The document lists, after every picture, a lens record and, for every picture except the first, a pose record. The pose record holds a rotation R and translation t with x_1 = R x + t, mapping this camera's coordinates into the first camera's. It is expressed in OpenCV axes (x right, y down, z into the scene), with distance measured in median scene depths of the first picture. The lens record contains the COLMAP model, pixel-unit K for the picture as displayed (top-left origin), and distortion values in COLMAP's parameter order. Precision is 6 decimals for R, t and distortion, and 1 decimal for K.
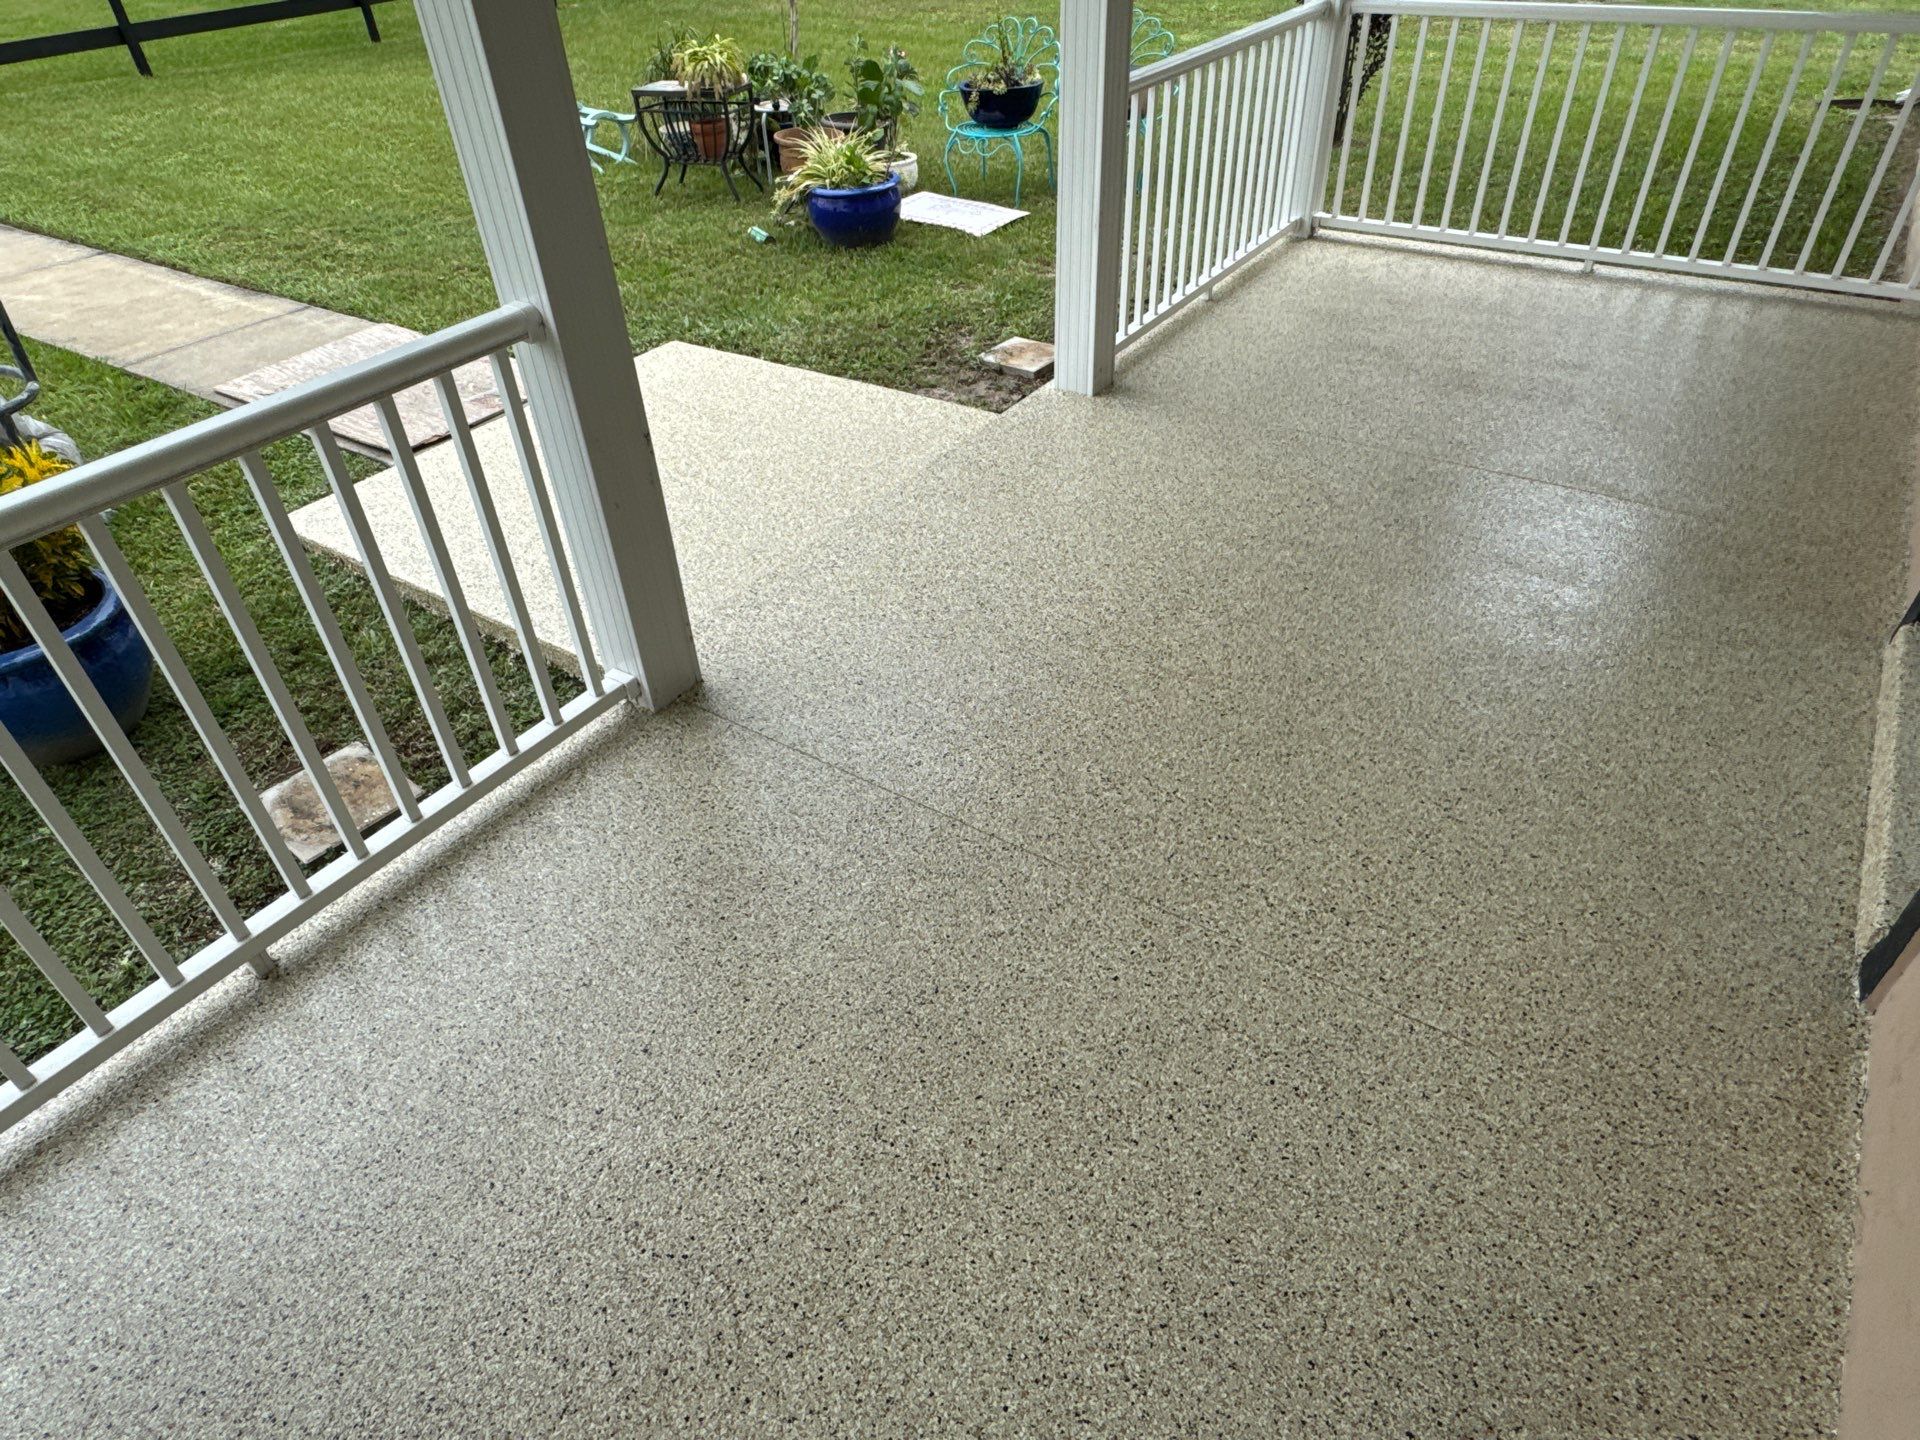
lens RADIAL K [[1165.0, 0, 960.0], [0, 1165.0, 720.0], [0, 0, 1]] dist [-0.004510, 0.001245]
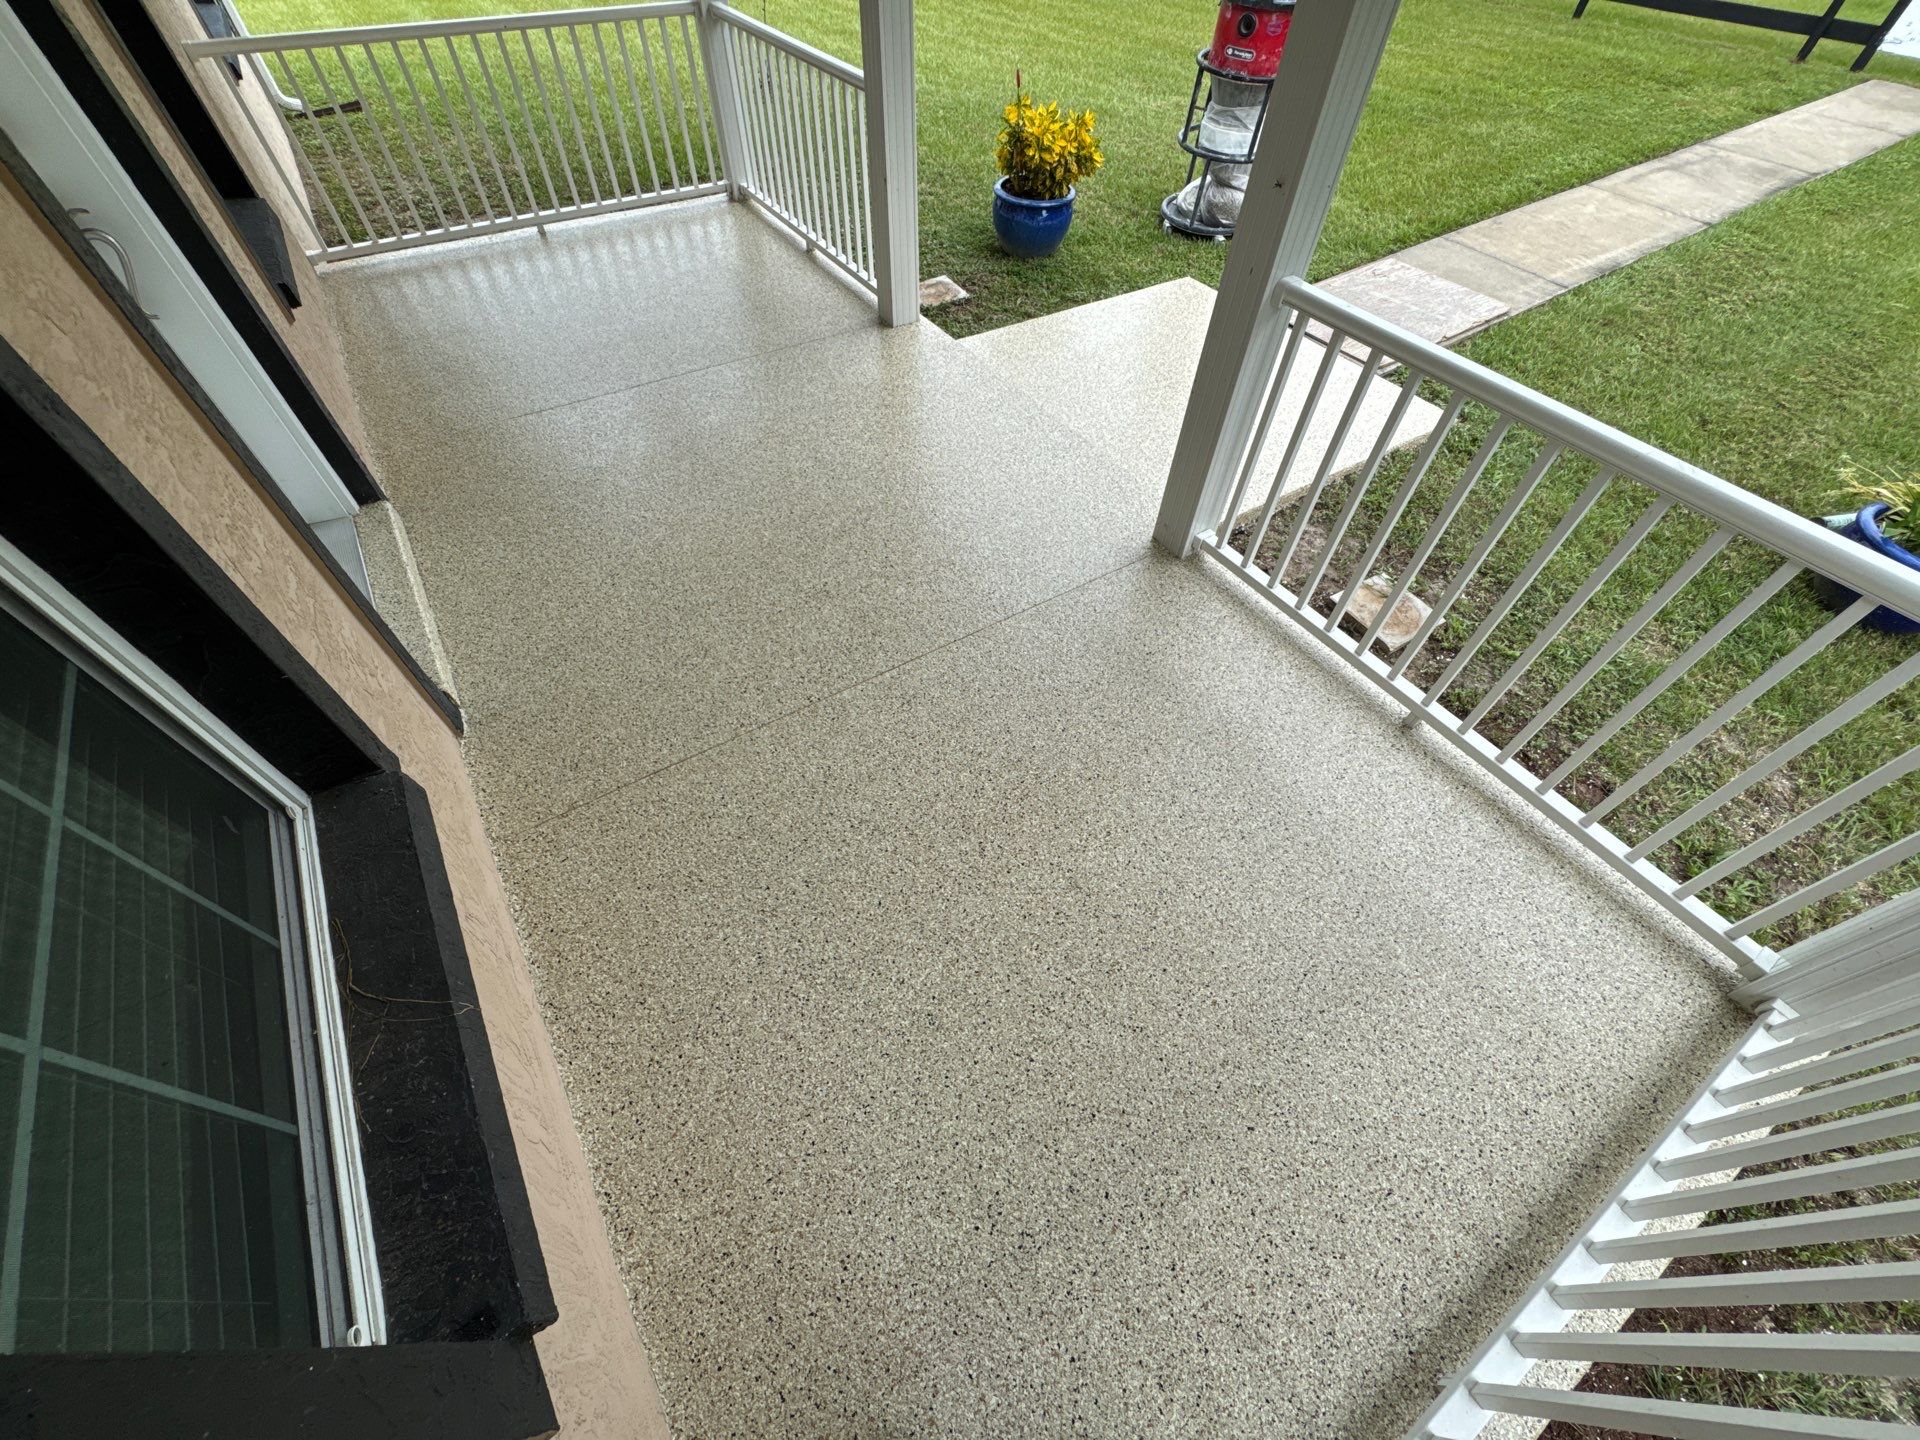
lens RADIAL K [[725.4, 0, 954.0], [0, 725.4, 770.0], [0, 0, 1]] dist [0.000324, -0.000201]
pose [[-0.395627, 0.763407, -0.510577, 0.493393], [-0.574146, 0.228324, 0.786272, -0.462303], [0.716823, 0.604217, 0.347976, 0.552874]]
